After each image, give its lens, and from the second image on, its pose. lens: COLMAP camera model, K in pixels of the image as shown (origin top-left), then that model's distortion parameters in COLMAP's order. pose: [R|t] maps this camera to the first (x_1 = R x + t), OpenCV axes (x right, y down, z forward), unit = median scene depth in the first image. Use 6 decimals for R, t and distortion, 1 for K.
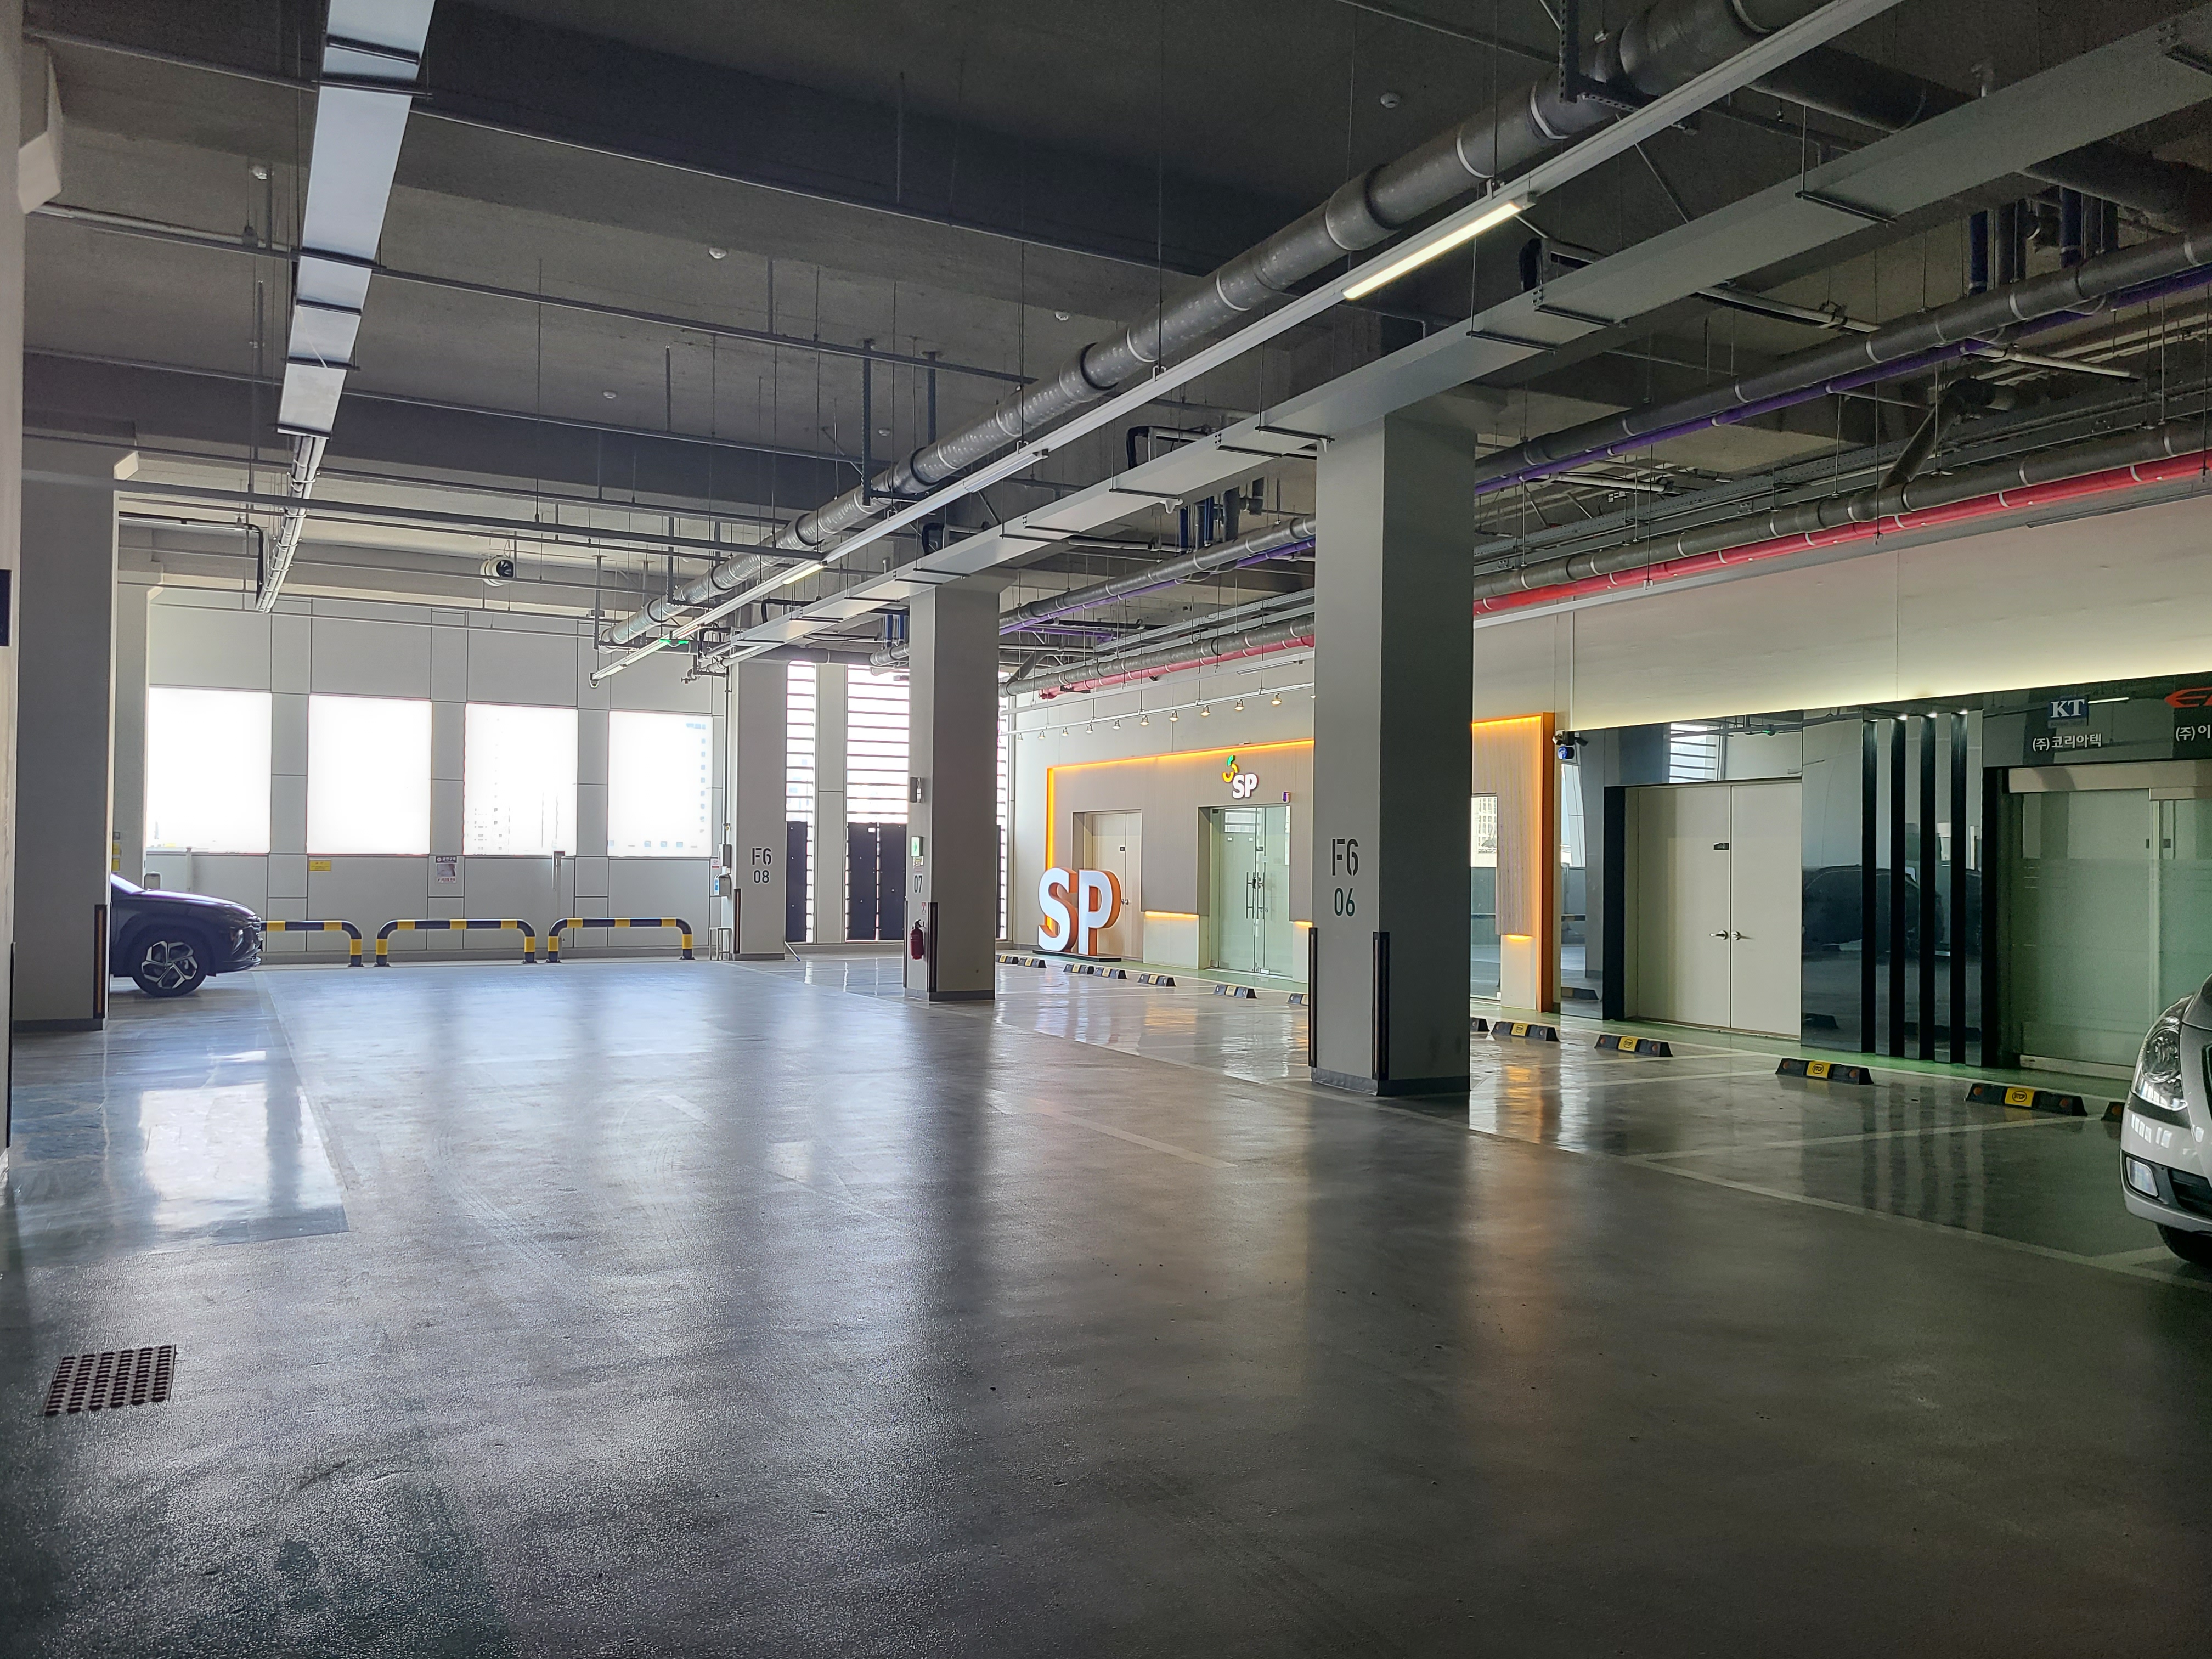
lens RADIAL K [[1658.2, 0, 1091.9], [0, 1658.2, 823.2], [0, 0, 1]] dist [0.075471, -0.067460]
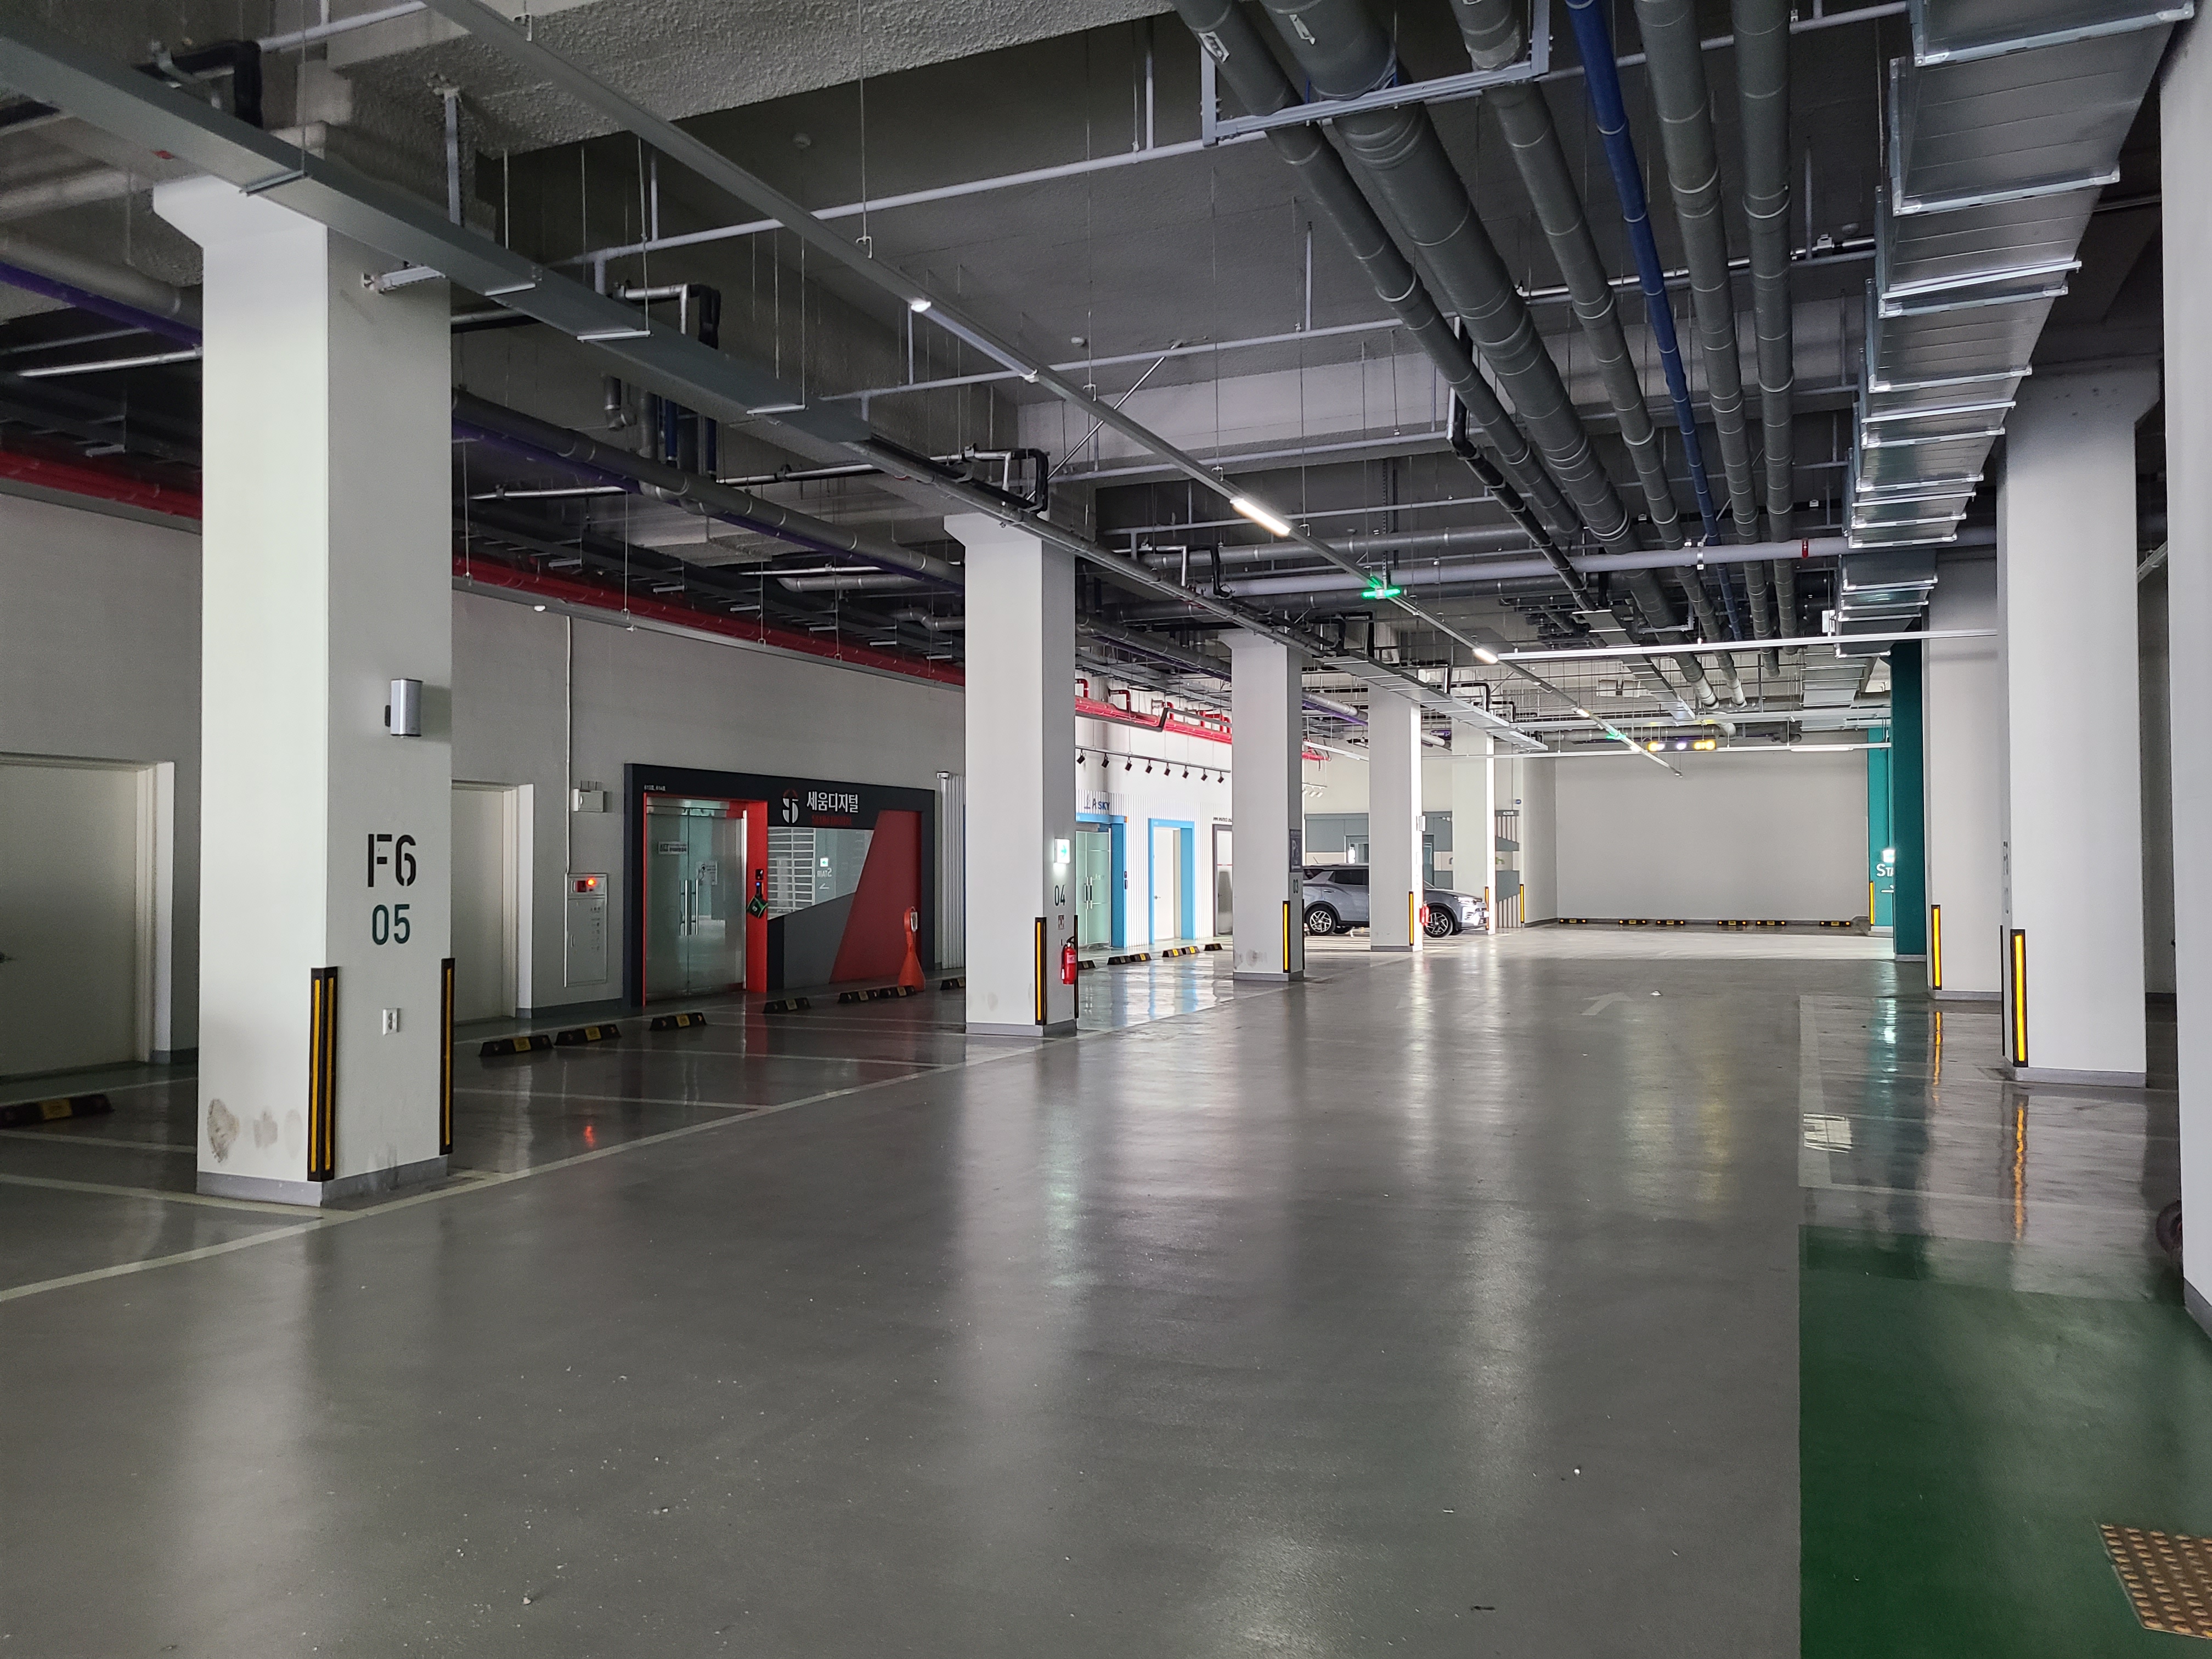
lens RADIAL K [[1658.2, 0, 1091.9], [0, 1658.2, 823.2], [0, 0, 1]] dist [0.075471, -0.067460]
pose [[-0.629809, 0.007722, 0.776712, -0.369235], [-0.027728, 0.999090, -0.032417, 0.012278], [-0.776255, -0.041953, -0.629021, 0.770451]]
